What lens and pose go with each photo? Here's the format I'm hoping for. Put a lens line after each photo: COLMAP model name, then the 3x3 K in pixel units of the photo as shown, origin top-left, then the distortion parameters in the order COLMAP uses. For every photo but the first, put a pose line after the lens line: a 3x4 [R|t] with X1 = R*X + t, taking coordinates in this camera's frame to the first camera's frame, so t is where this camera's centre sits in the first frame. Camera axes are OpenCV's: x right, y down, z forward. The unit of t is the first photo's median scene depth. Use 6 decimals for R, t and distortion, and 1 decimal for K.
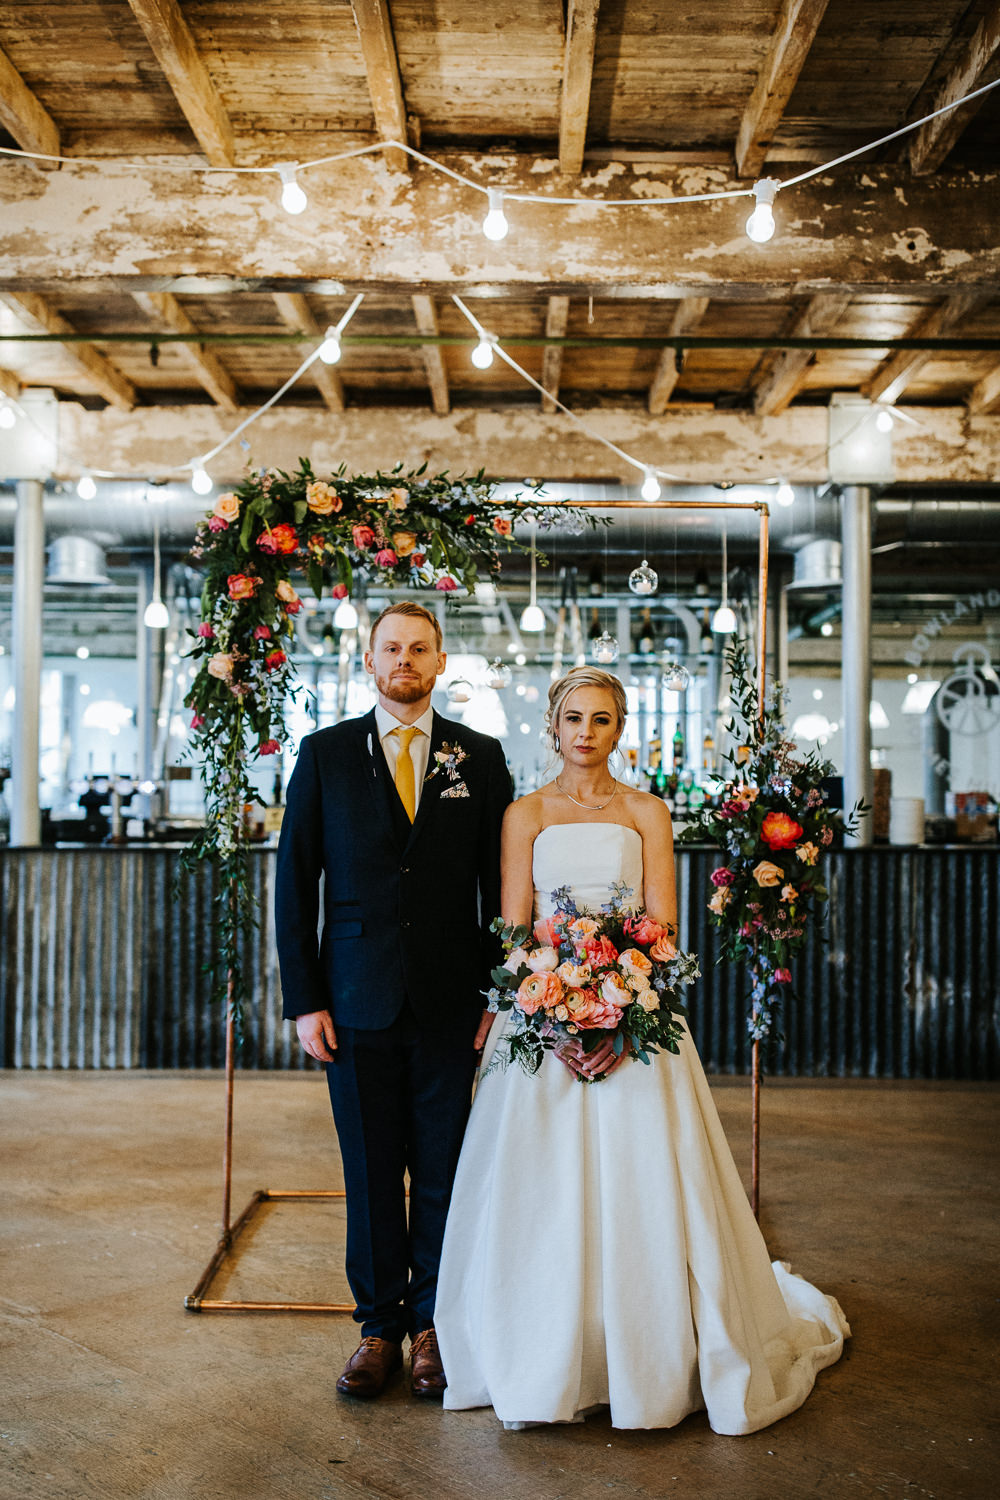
lens RADIAL K [[1675.0, 0, 500.0], [0, 1675.0, 750.0], [0, 0, 1]] dist [-0.002476, -0.014934]
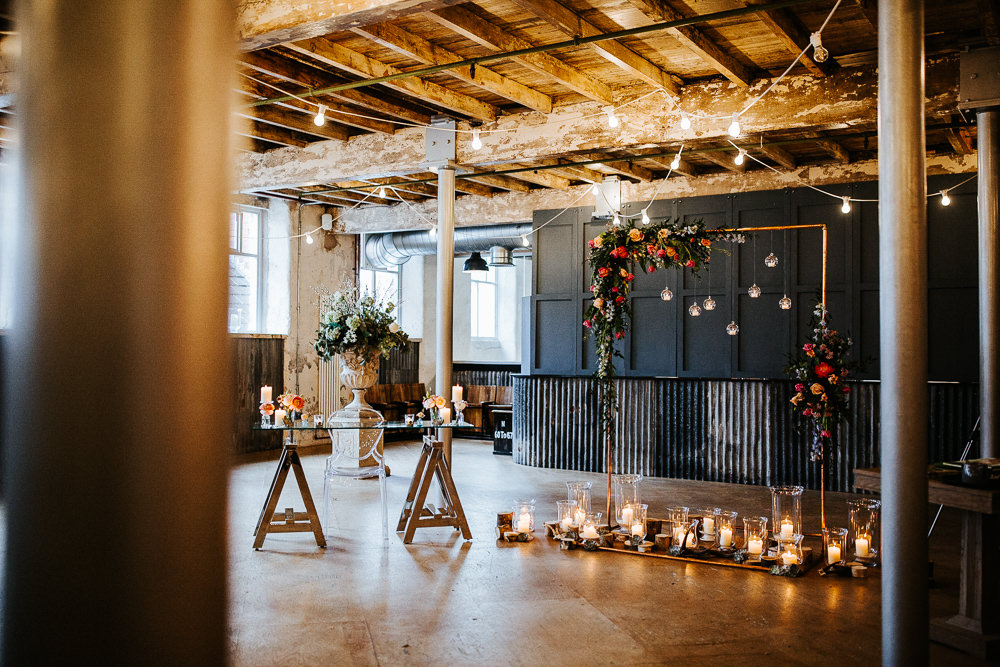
lens RADIAL K [[949.5, 0, 500.0], [0, 949.5, 333.5], [0, 0, 1]] dist [-0.008930, -0.012037]
pose [[0.855569, -0.009401, -0.517604, 0.446281], [0.011018, 0.999939, 0.000051, -0.005388], [0.517572, -0.005747, 0.855621, -0.316371]]
